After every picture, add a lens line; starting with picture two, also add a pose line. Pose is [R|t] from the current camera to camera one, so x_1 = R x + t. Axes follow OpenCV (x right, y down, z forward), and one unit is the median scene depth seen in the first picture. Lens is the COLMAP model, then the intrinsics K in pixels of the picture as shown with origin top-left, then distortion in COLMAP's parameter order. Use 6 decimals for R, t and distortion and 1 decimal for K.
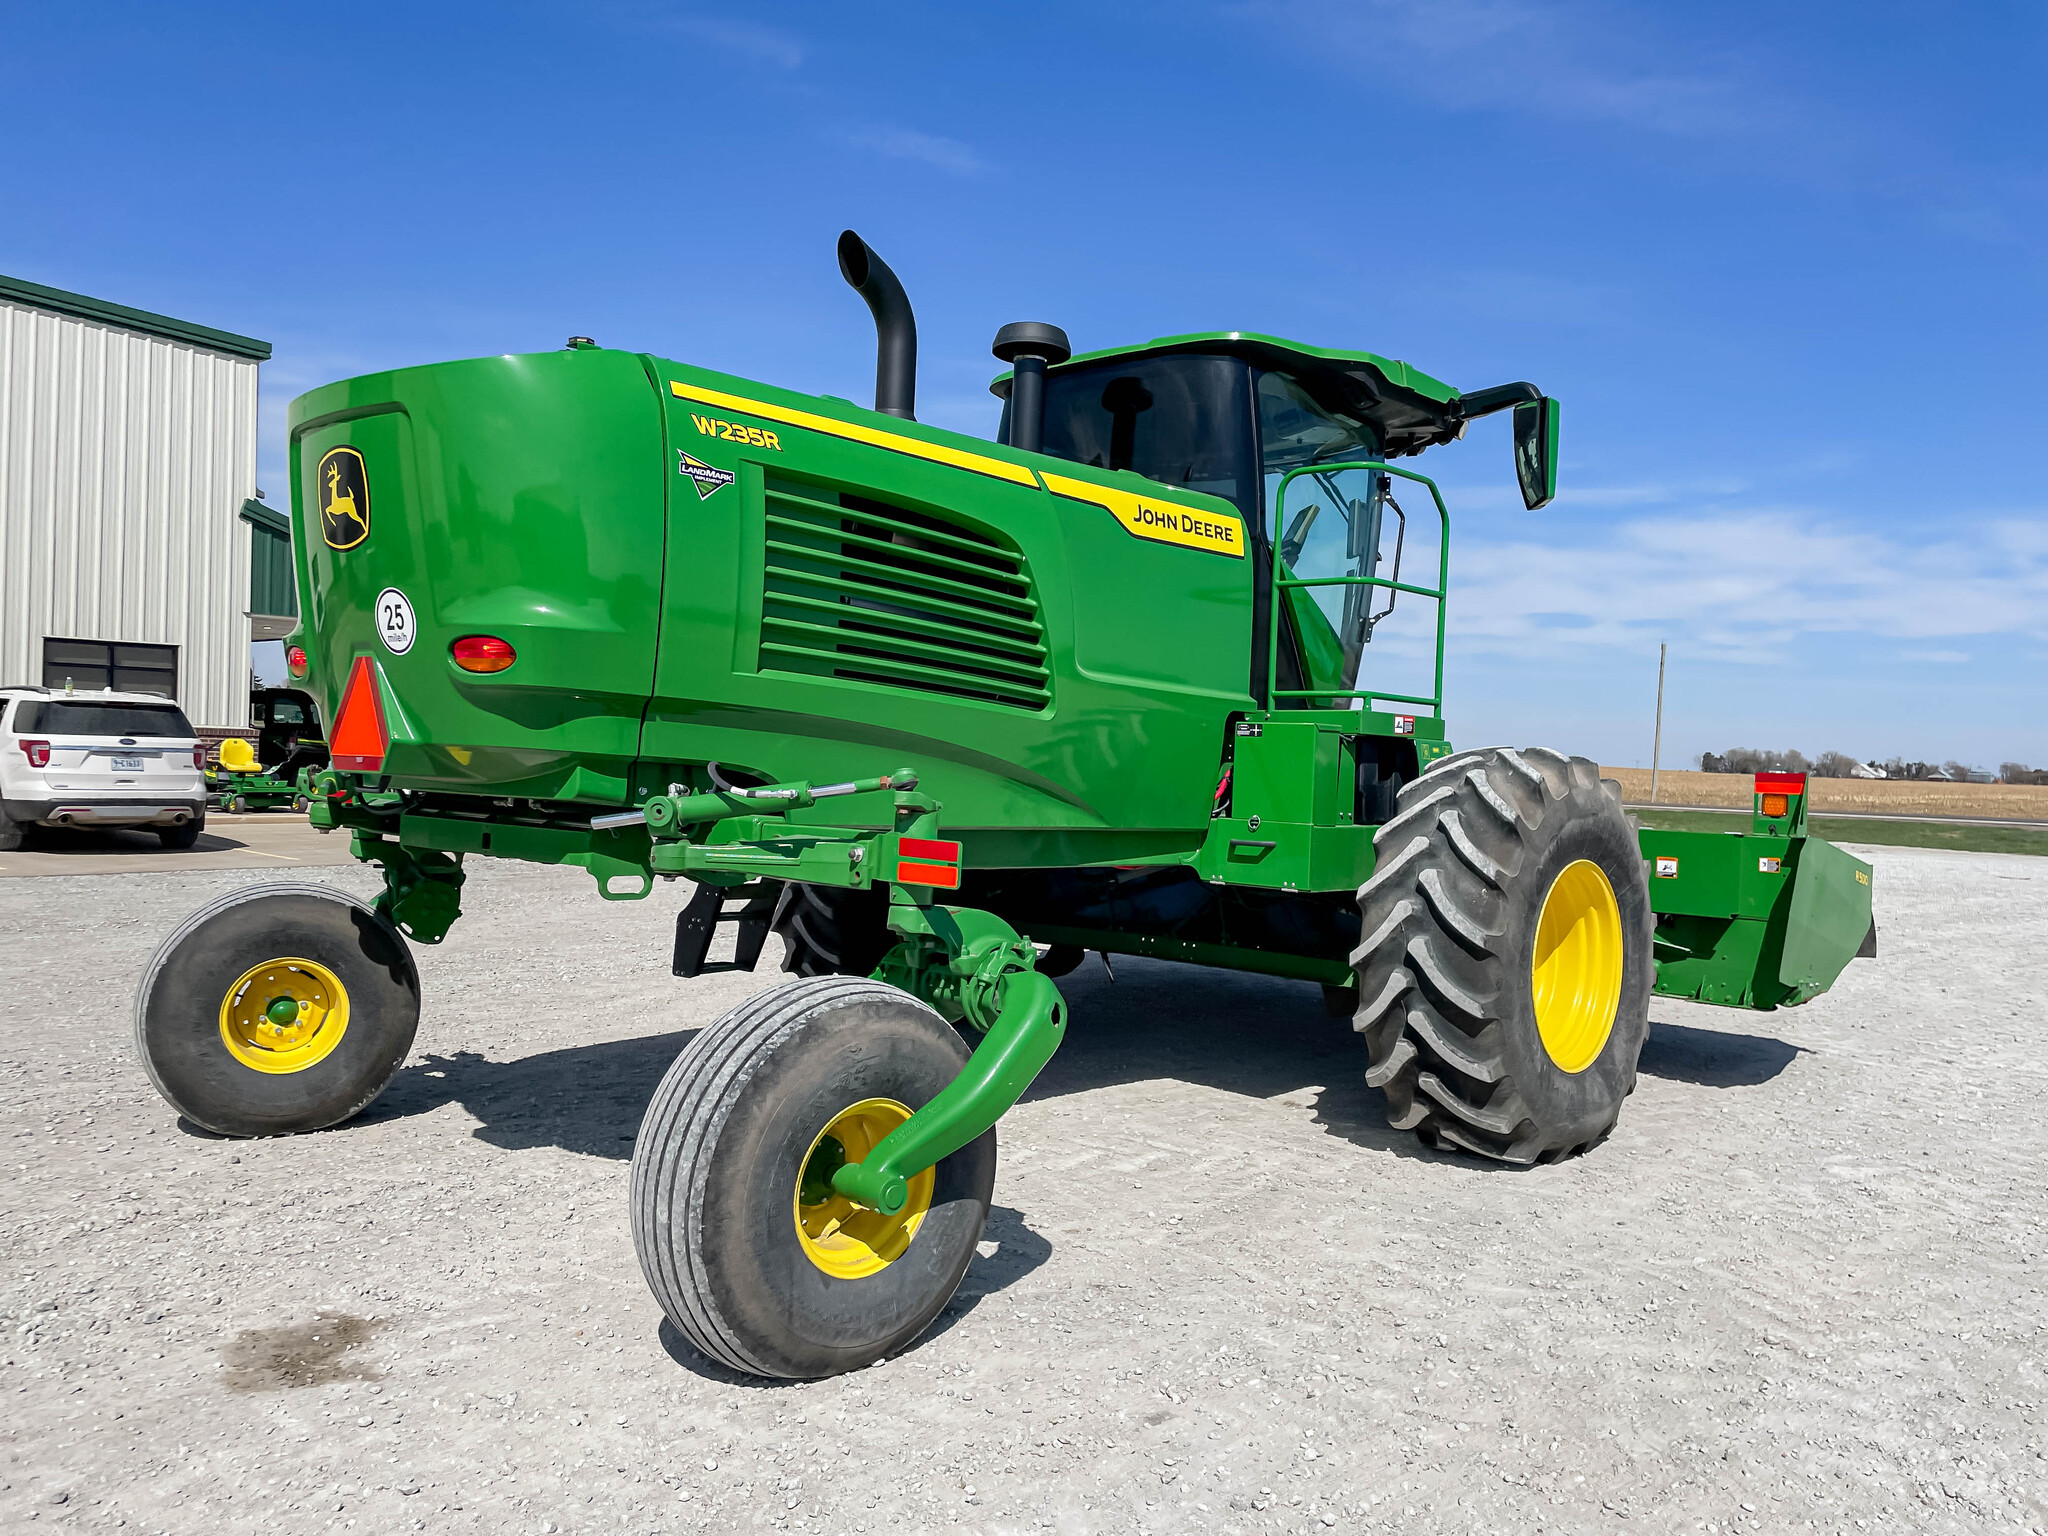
lens RADIAL K [[1546.6, 0, 1028.0], [0, 1546.6, 738.8], [0, 0, 1]] dist [0.089462, -0.090619]
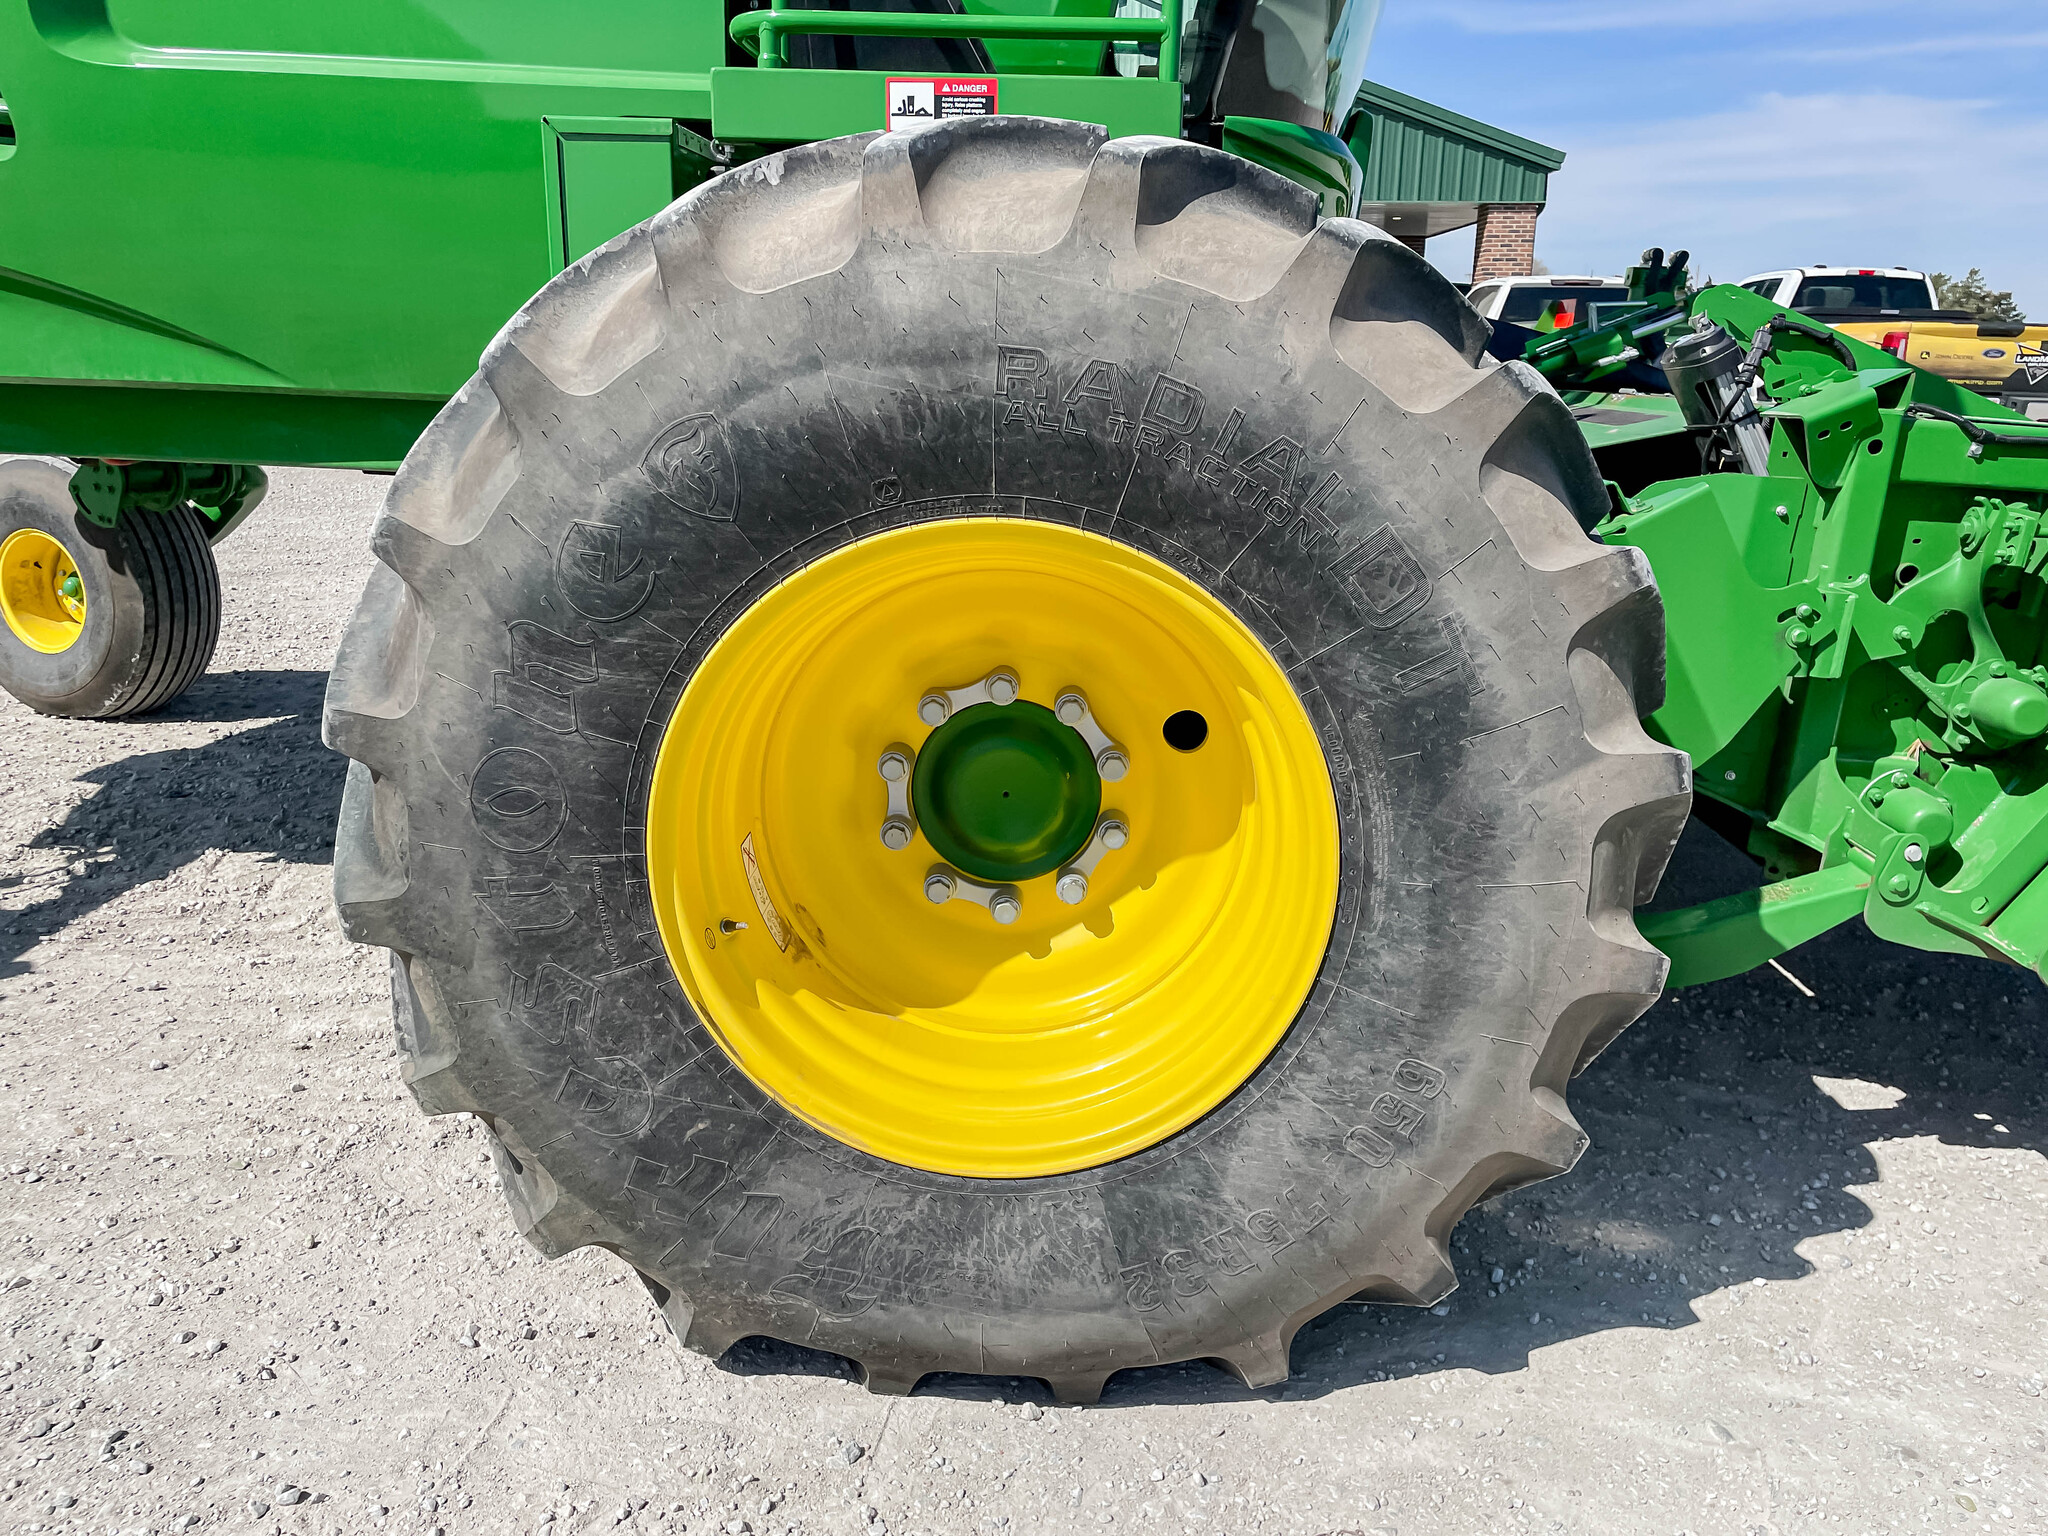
lens RADIAL K [[1507.5, 0, 1021.7], [0, 1507.5, 750.7], [0, 0, 1]] dist [0.096592, -0.123129]
pose [[0.648967, 0.177421, -0.739840, 0.596758], [0.013578, 0.969573, 0.244424, 0.053373], [0.760695, -0.168668, 0.626812, 0.860362]]
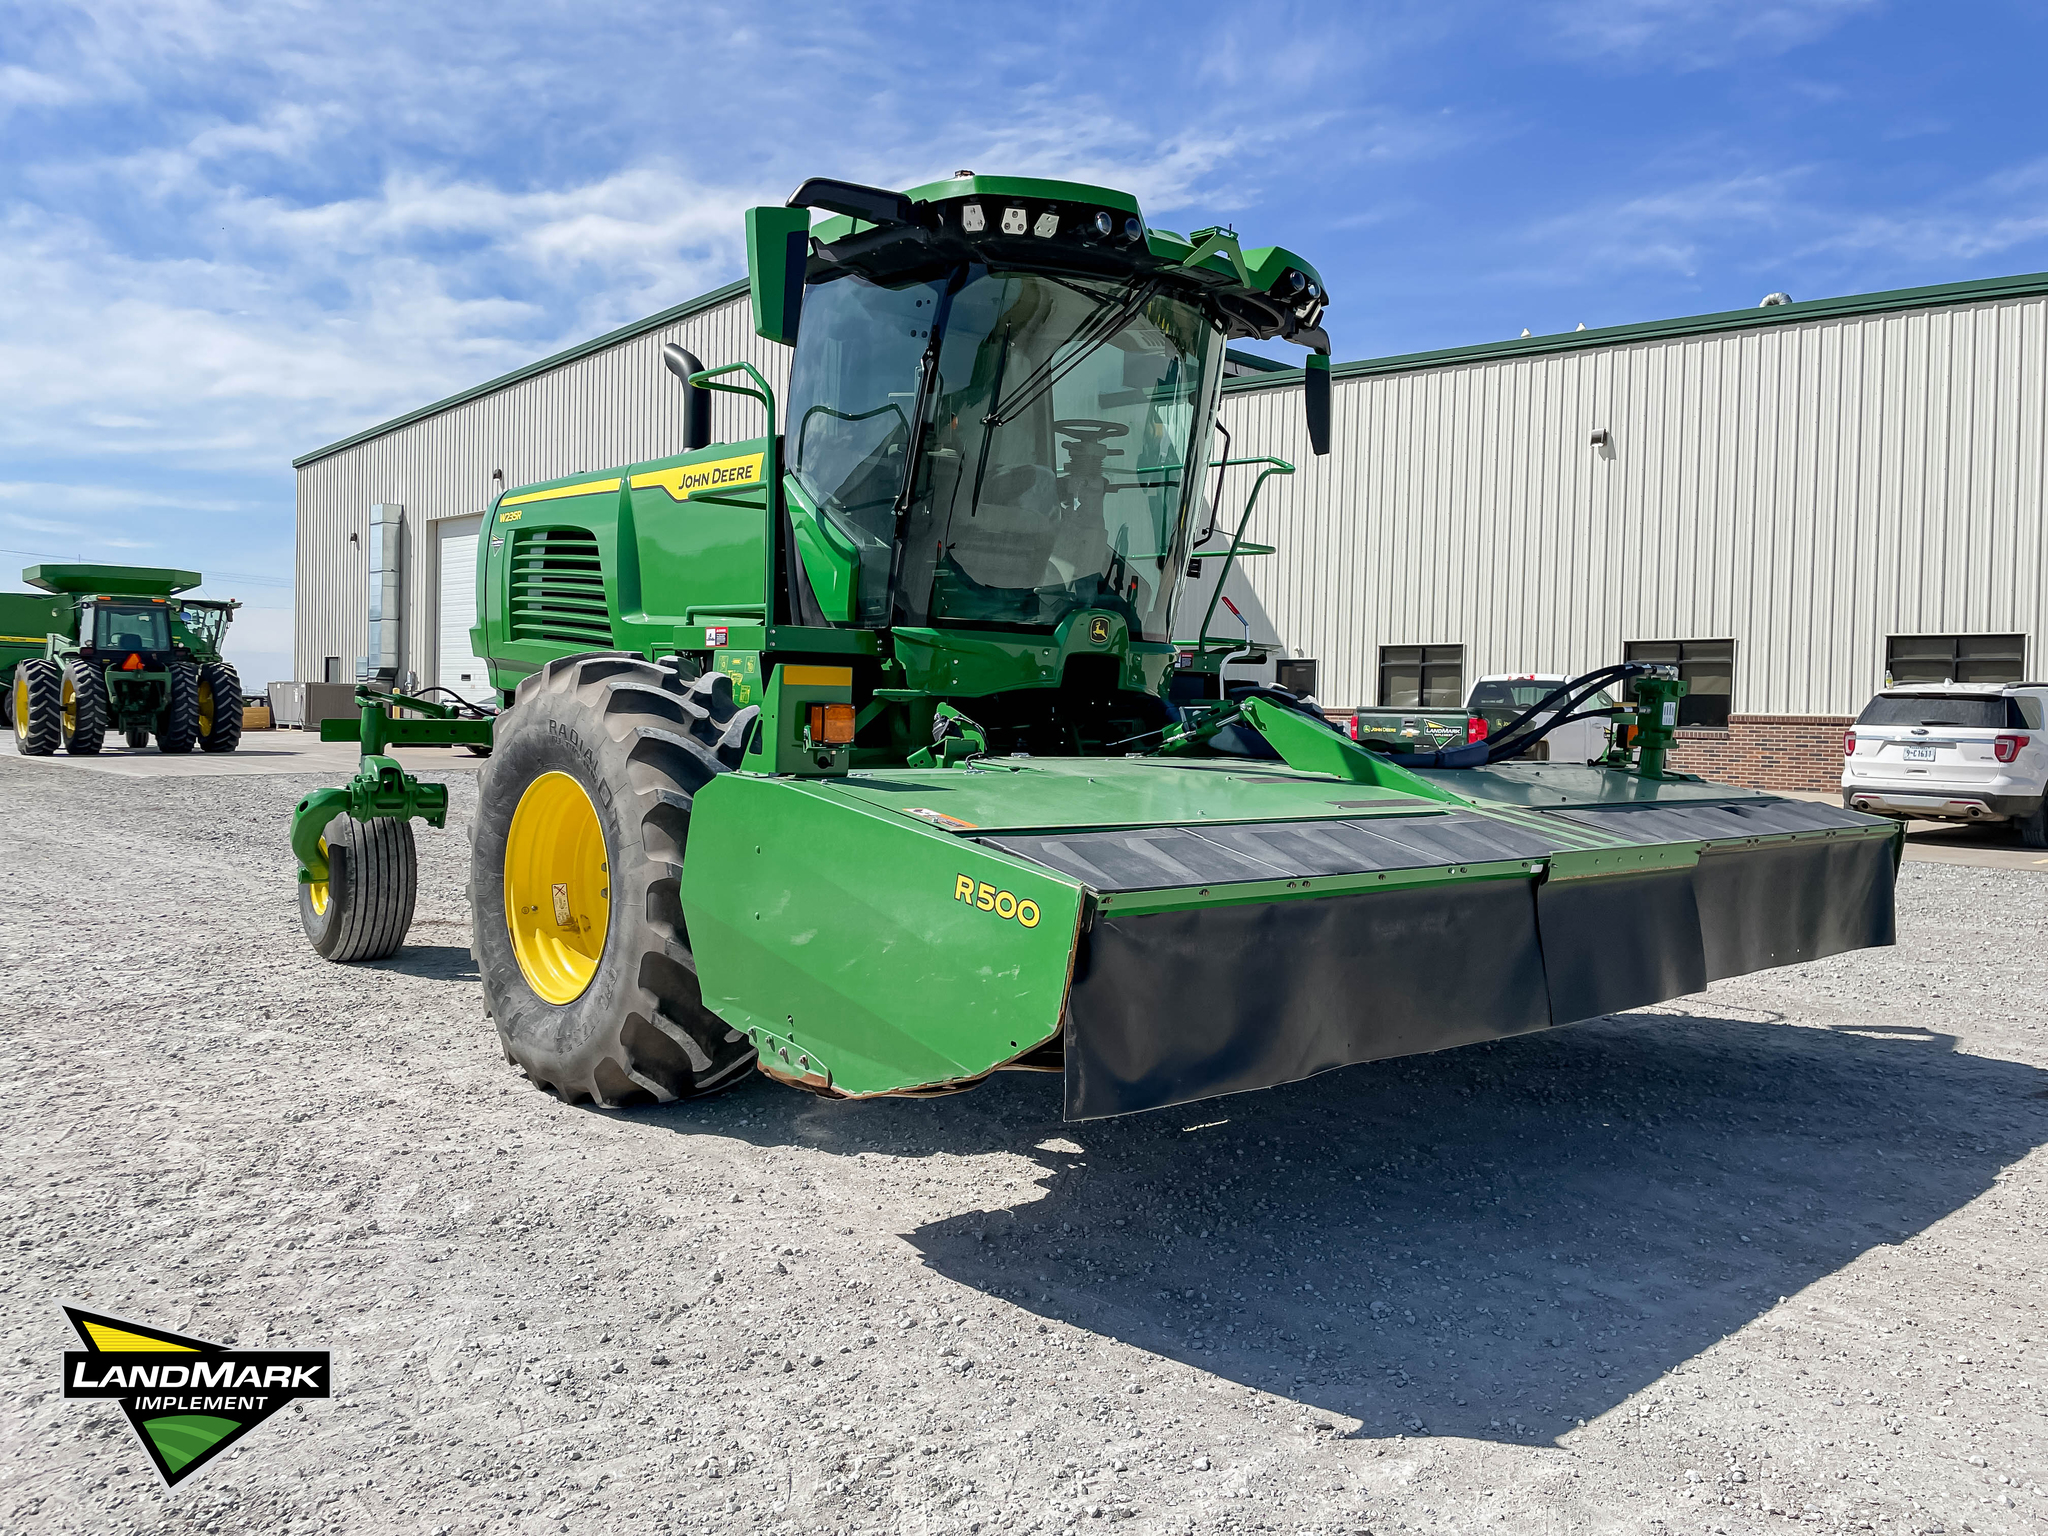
lens RADIAL K [[1528.6, 0, 1049.3], [0, 1528.6, 742.1], [0, 0, 1]] dist [0.005873, 0.011331]
pose [[-0.075438, -0.008042, -0.997118, 1.280527], [-0.014962, 0.999864, -0.006932, 0.064999], [0.997038, 0.014396, -0.075548, 1.416301]]
